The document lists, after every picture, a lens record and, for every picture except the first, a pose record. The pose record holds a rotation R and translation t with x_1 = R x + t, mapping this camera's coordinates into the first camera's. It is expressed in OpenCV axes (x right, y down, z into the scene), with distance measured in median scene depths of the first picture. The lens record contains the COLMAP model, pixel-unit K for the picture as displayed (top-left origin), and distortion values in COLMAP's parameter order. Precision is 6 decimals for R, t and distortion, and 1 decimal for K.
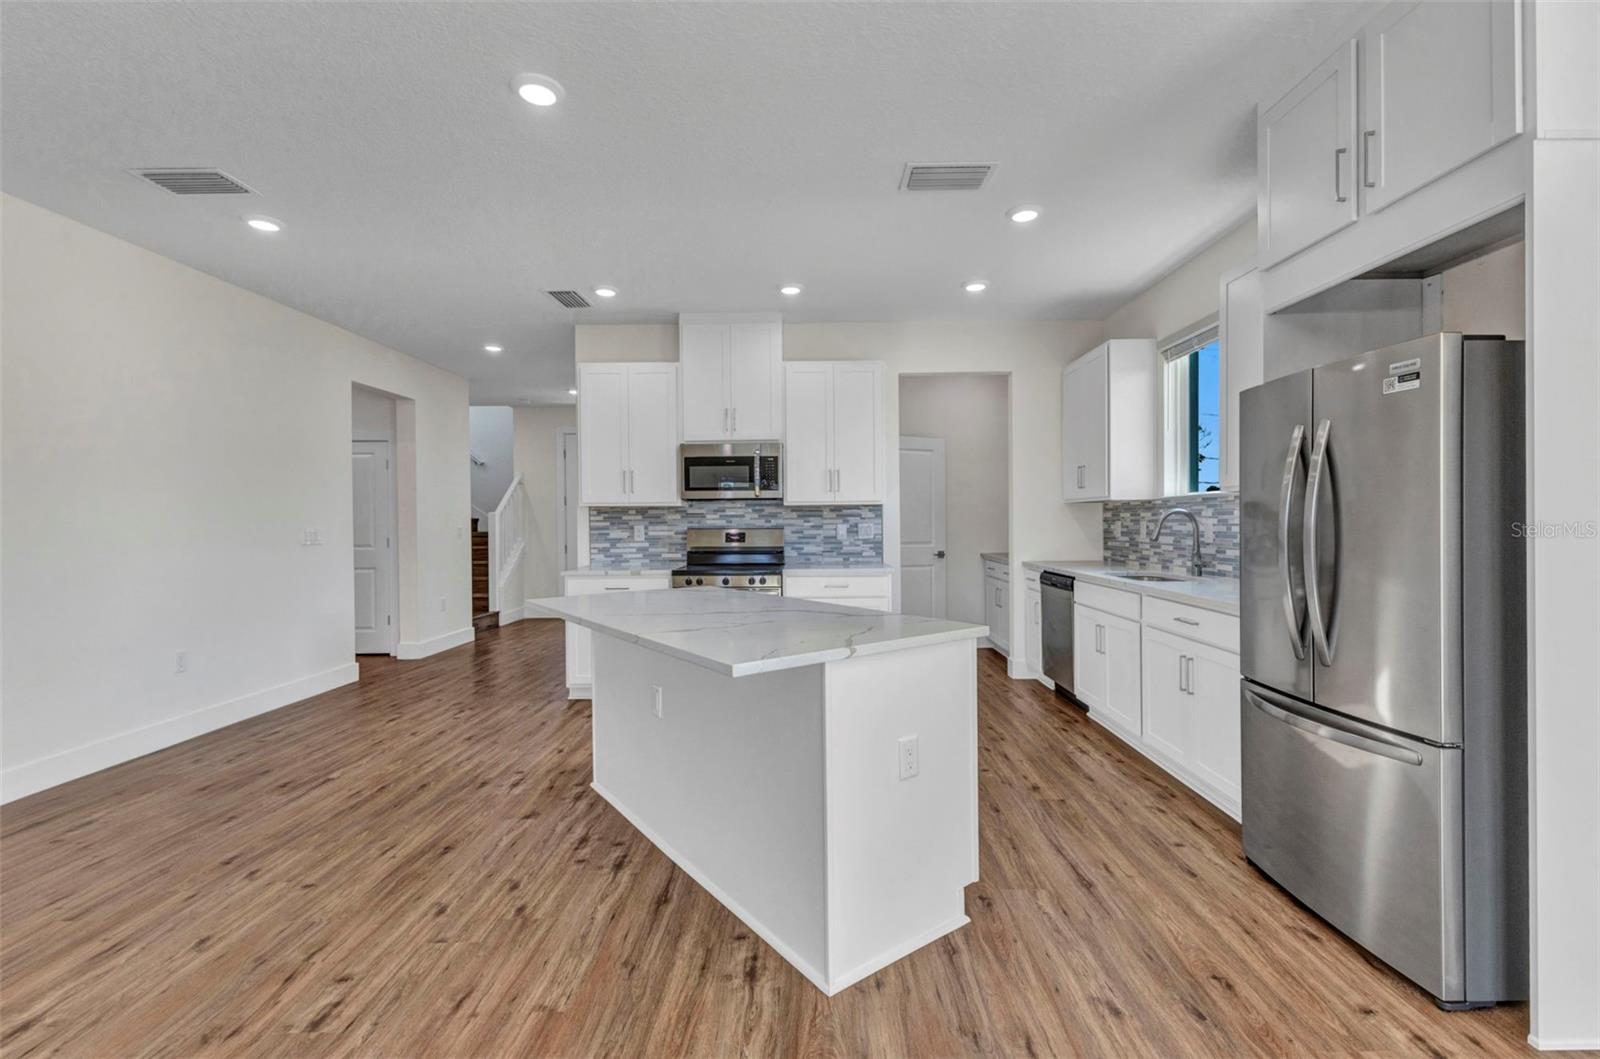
lens RADIAL K [[692.0, 0, 813.2], [0, 692.0, 526.9], [0, 0, 1]] dist [0.008315, -0.000536]
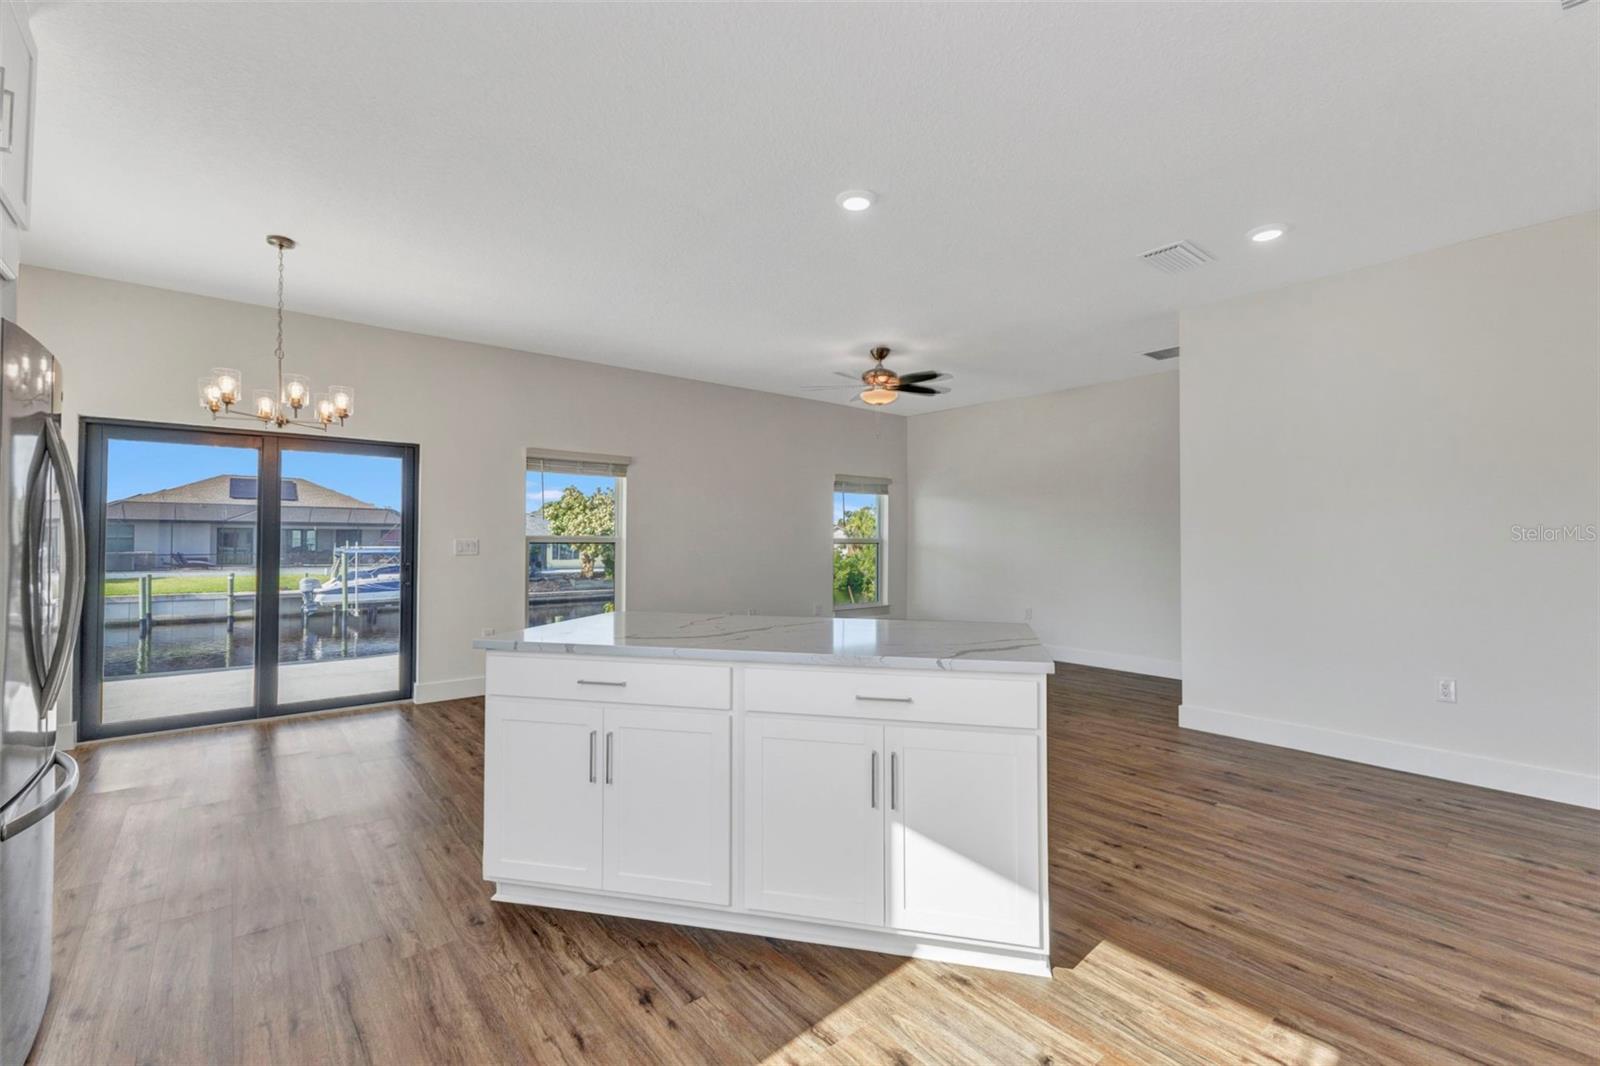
lens RADIAL K [[679.8, 0, 800.0], [0, 679.8, 533.0], [0, 0, 1]] dist [0.023087, -0.009710]
pose [[-0.771568, 0.002726, -0.636141, 0.359185], [0.000509, 0.999993, 0.003667, -0.013995], [0.636146, 0.002506, -0.771564, 1.432755]]
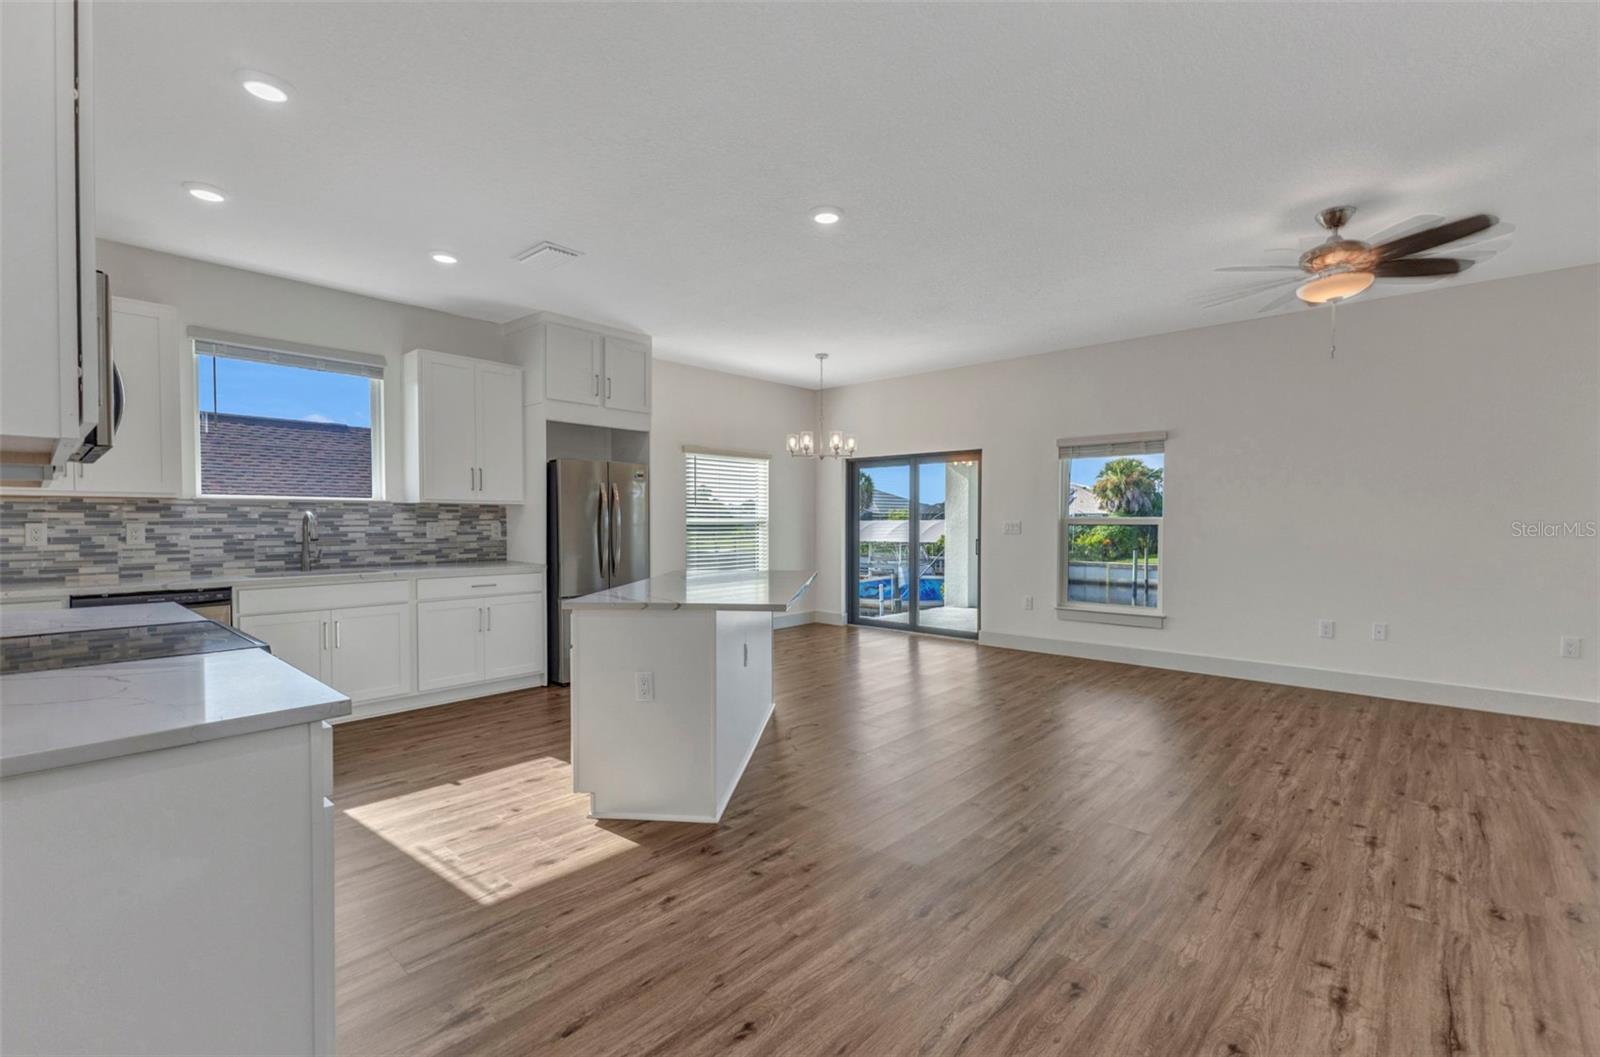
lens RADIAL K [[692.0, 0, 813.2], [0, 692.0, 525.9], [0, 0, 1]] dist [0.008315, -0.000536]
pose [[-0.752196, 0.005259, 0.658919, -0.991780], [0.012748, 0.999897, 0.006572, -0.000489], [-0.658816, 0.013344, -0.752185, 1.583867]]
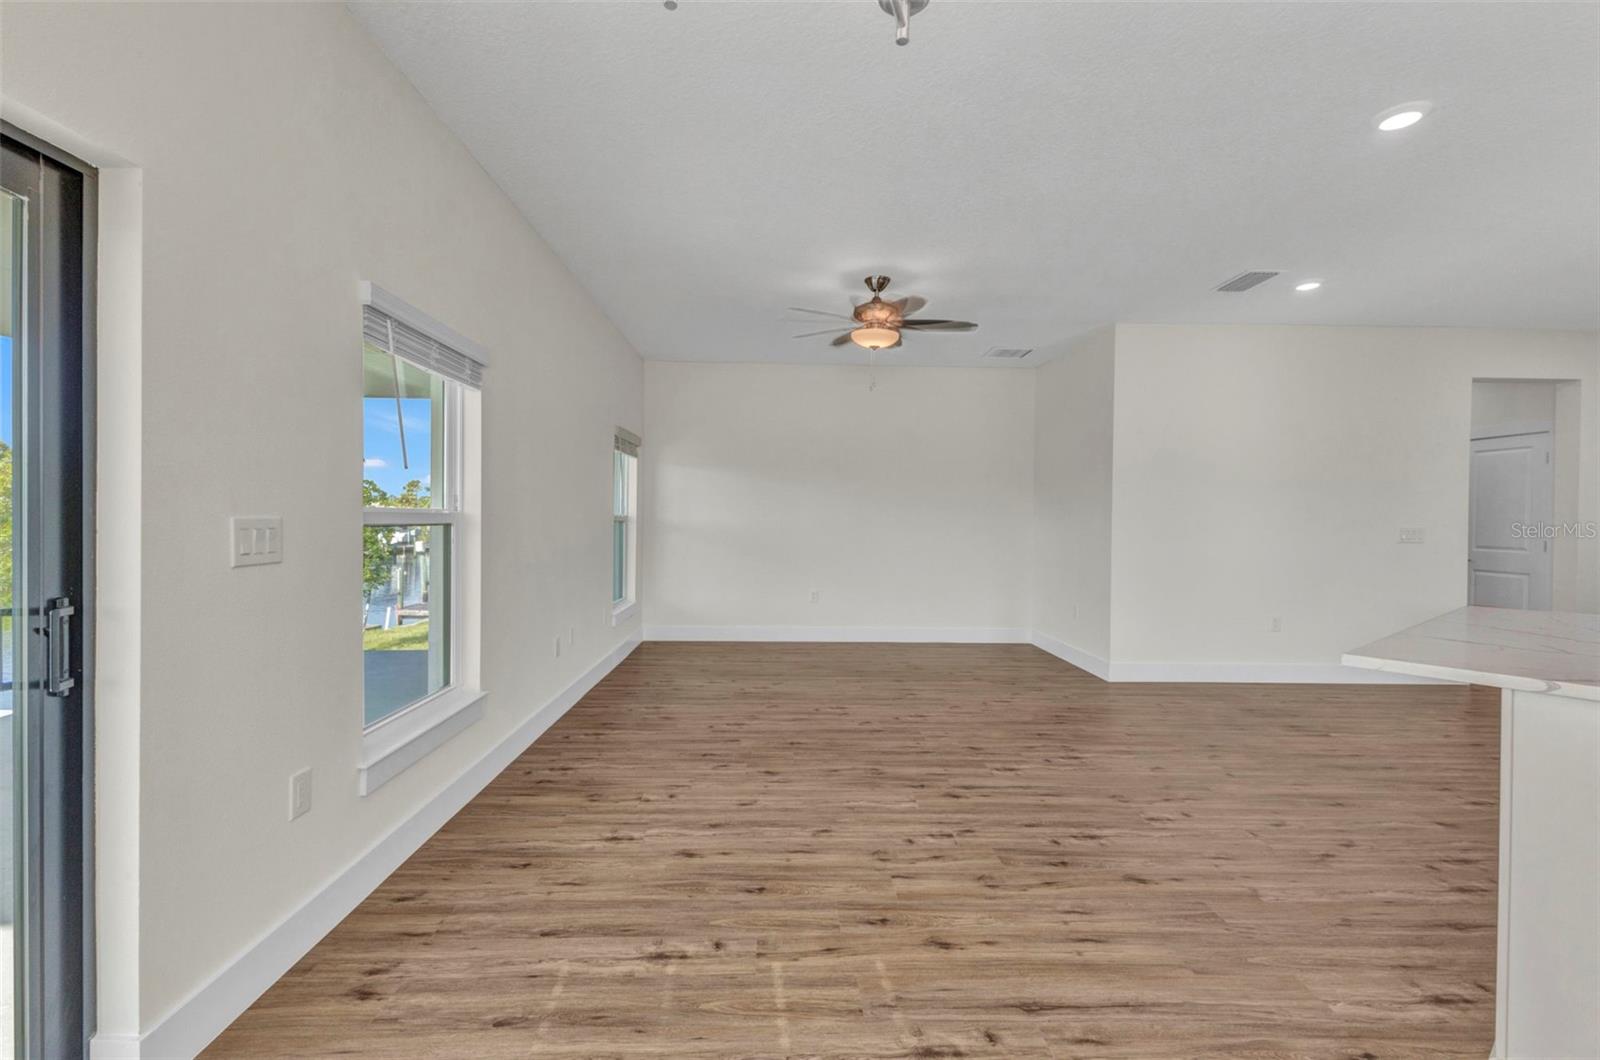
lens RADIAL K [[694.5, 0, 797.0], [0, 694.5, 520.8], [0, 0, 1]] dist [0.014051, -0.000106]
pose [[0.030819, 0.017099, -0.999379, 0.499525], [-0.021511, 0.999633, 0.016440, -0.007411], [0.999293, 0.020991, 0.031175, 0.042115]]
